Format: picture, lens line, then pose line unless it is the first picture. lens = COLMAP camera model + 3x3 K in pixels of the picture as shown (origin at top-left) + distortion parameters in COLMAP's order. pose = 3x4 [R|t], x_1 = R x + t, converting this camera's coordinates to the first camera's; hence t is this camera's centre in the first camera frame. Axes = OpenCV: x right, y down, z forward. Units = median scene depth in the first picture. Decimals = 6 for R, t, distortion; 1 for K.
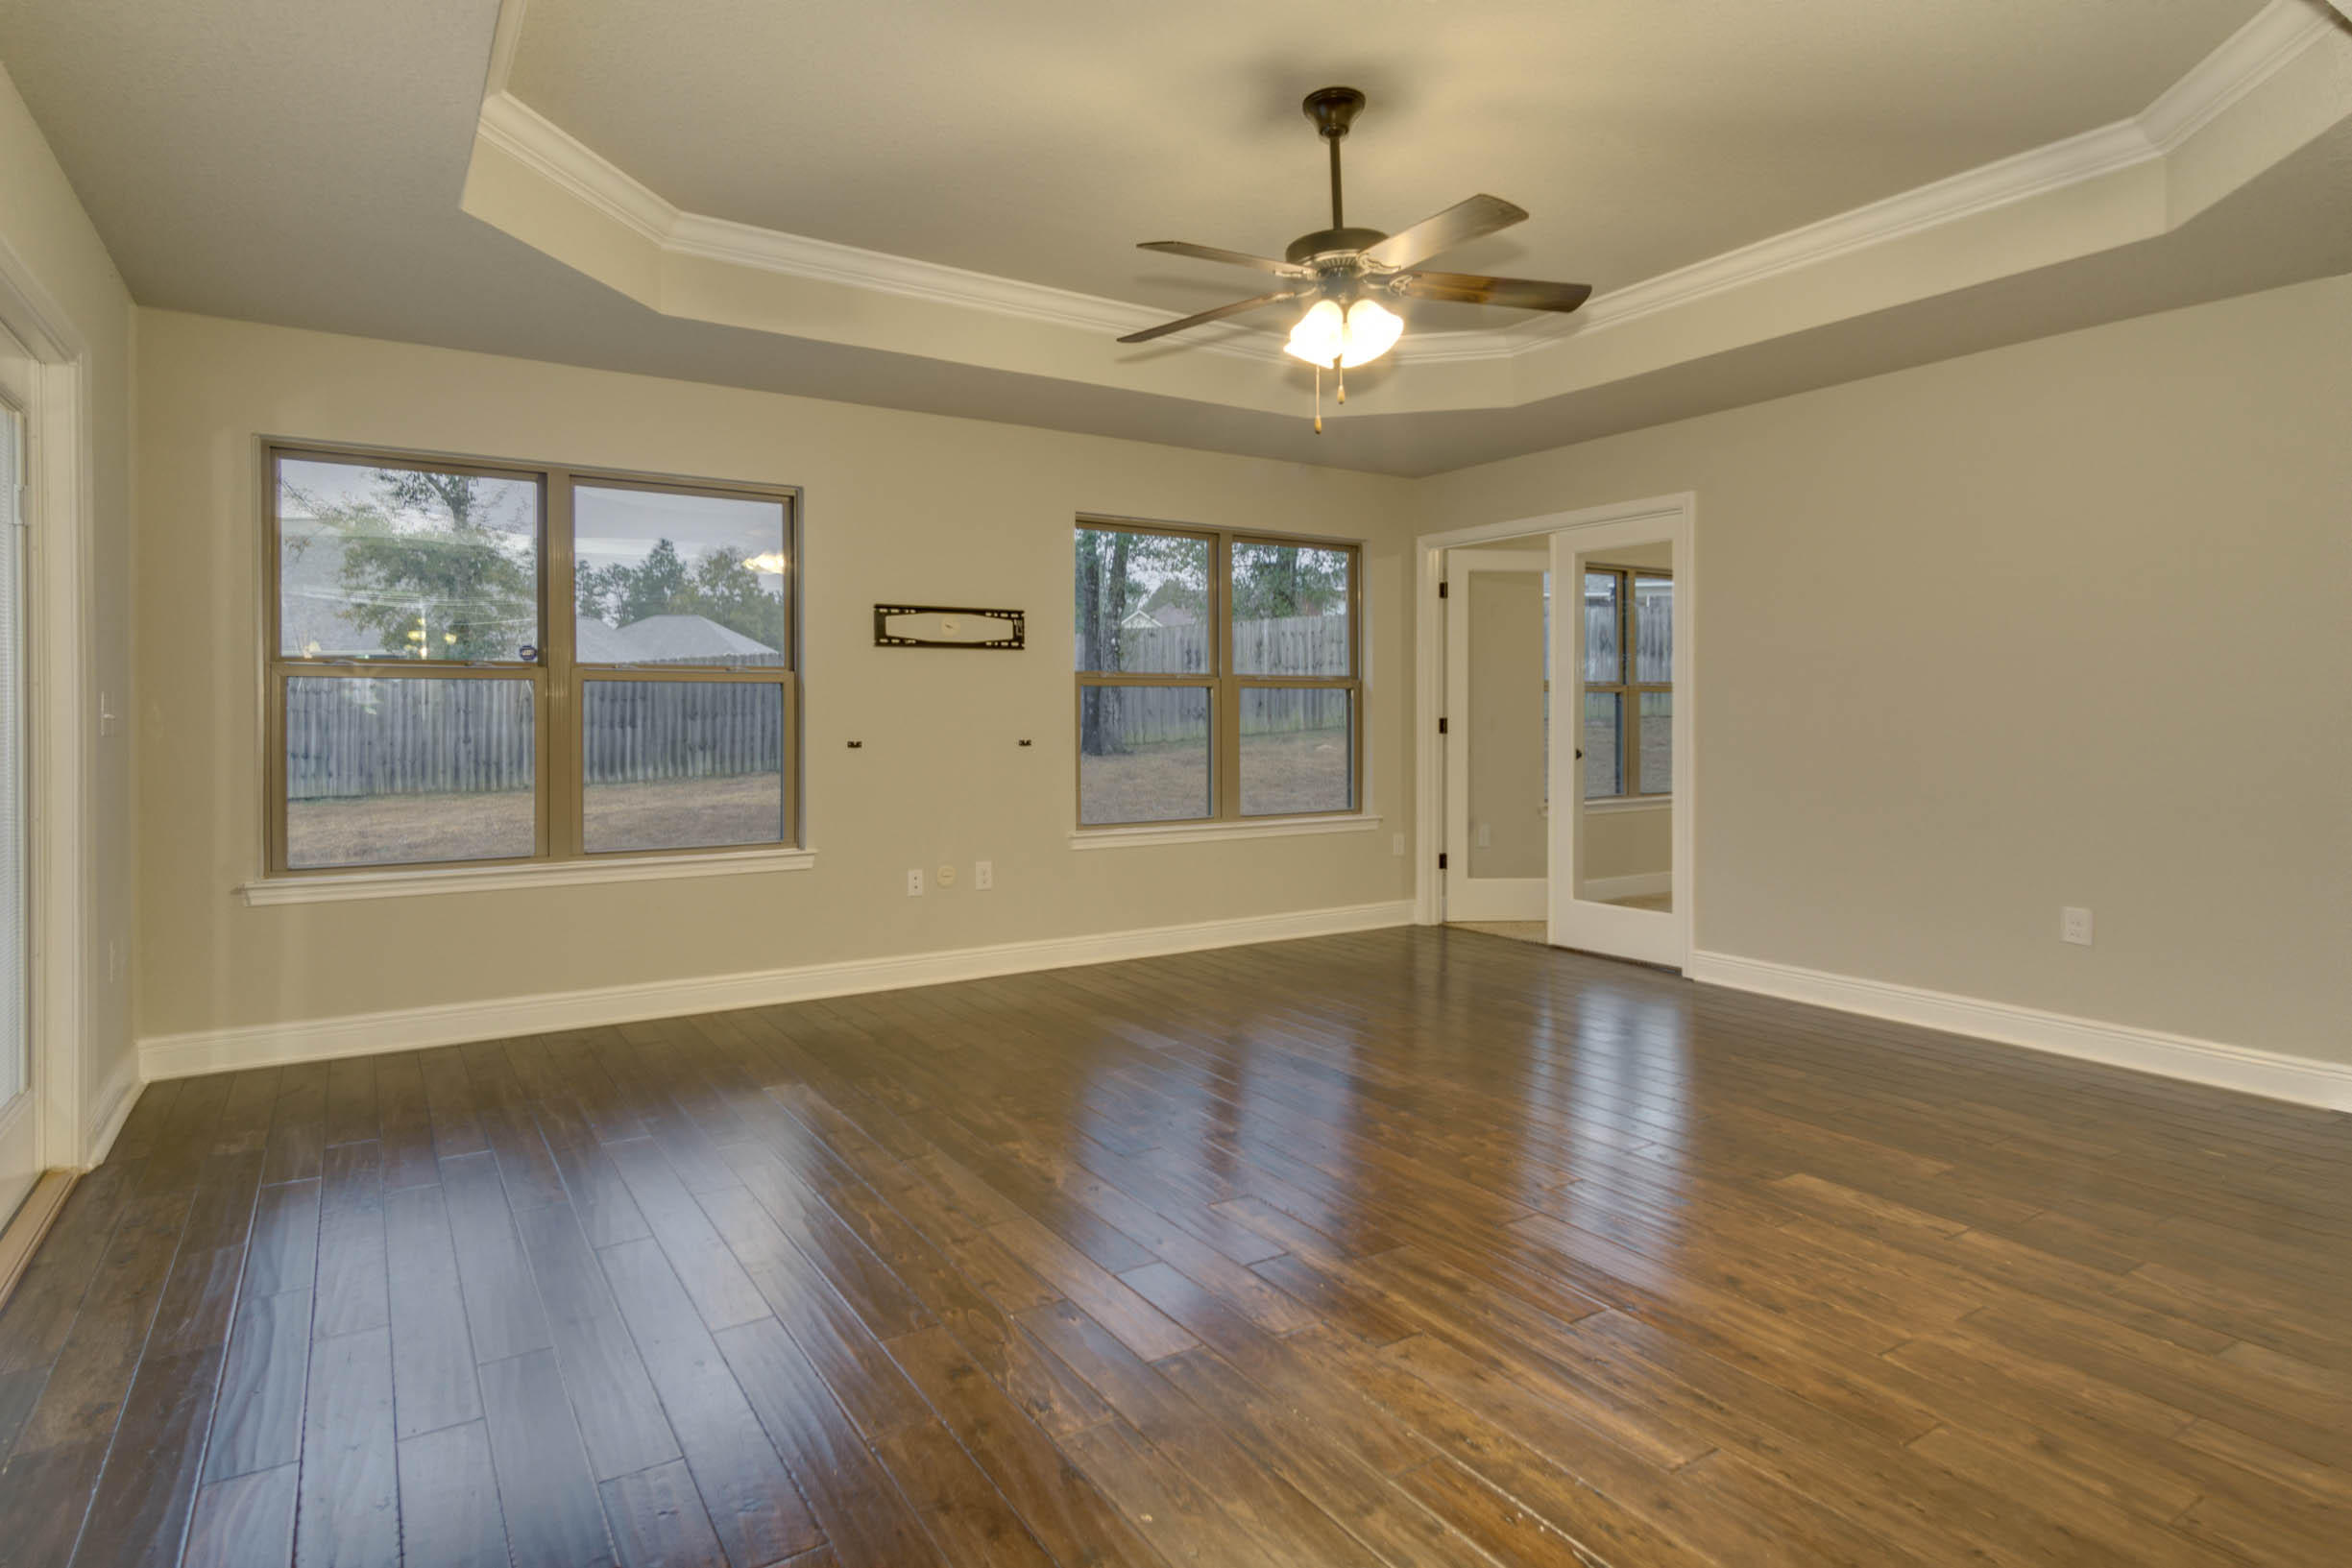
lens RADIAL K [[1250.7, 0, 1153.7], [0, 1250.7, 763.6], [0, 0, 1]] dist [0.006265, 0.001339]
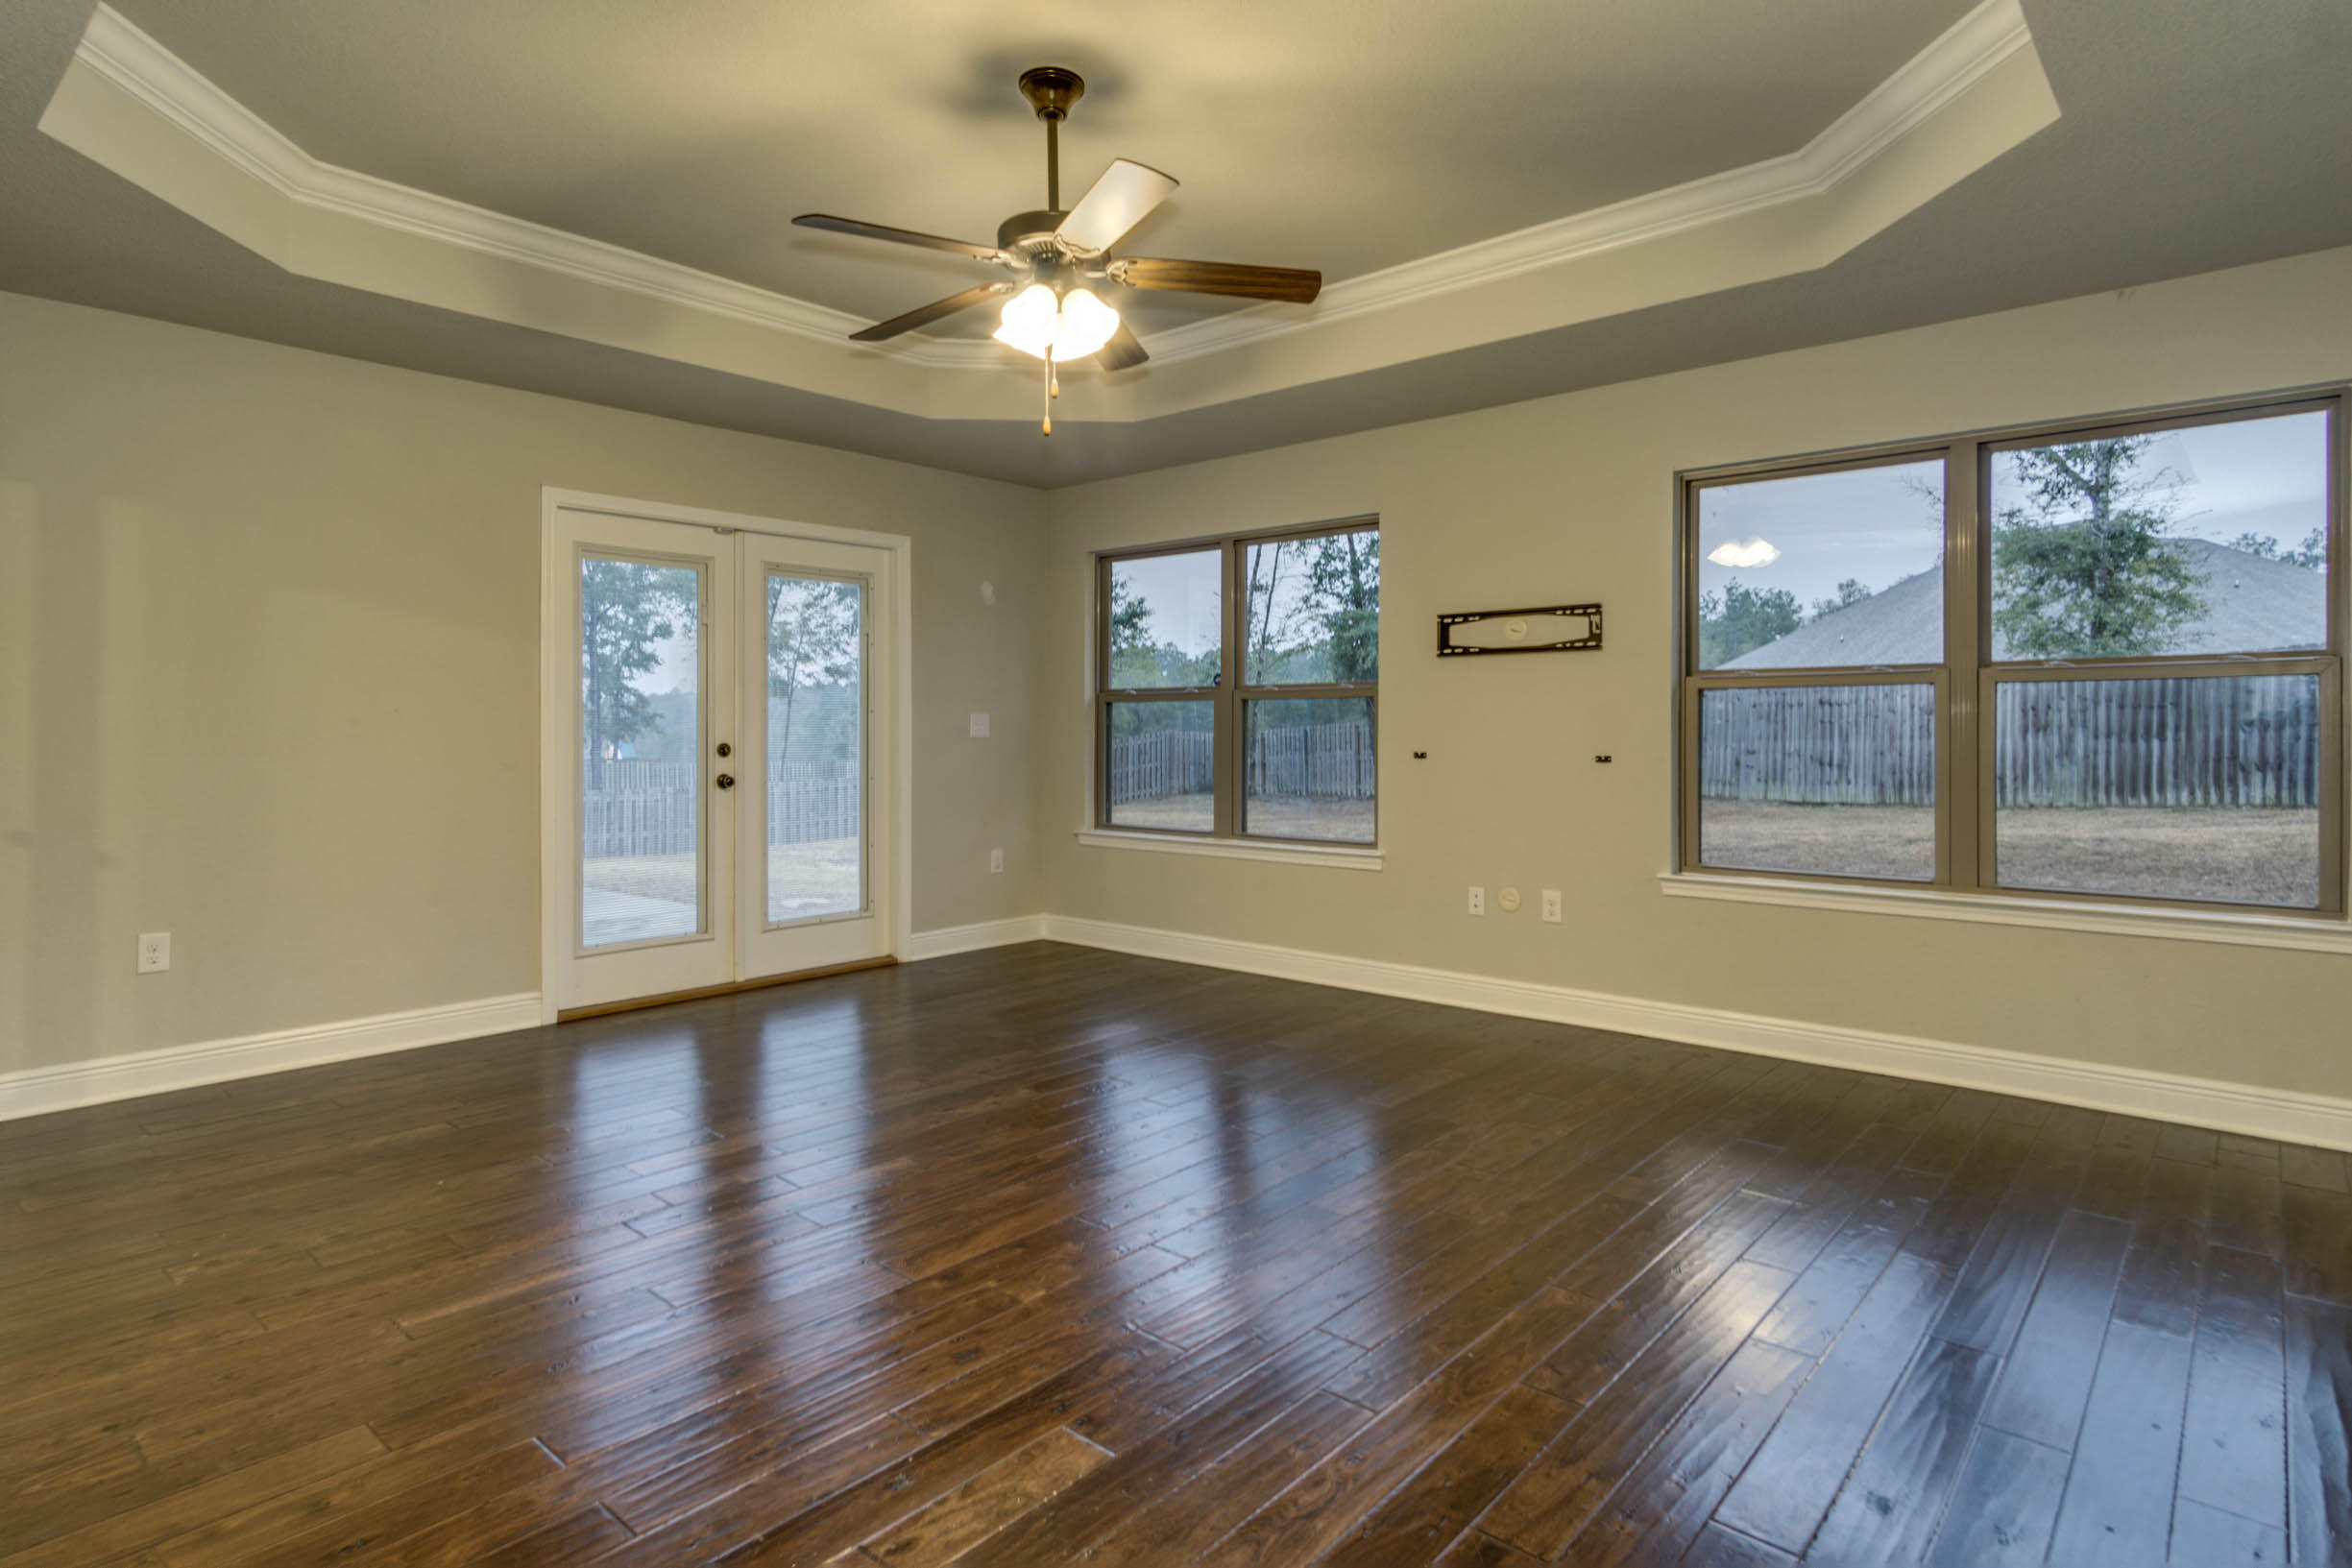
lens RADIAL K [[1250.7, 0, 1153.7], [0, 1250.7, 763.6], [0, 0, 1]] dist [0.006265, 0.001339]
pose [[0.271464, 0.027036, -0.962069, 0.642085], [-0.035293, 0.999213, 0.018121, -0.018051], [0.961801, 0.029035, 0.272204, 0.483003]]
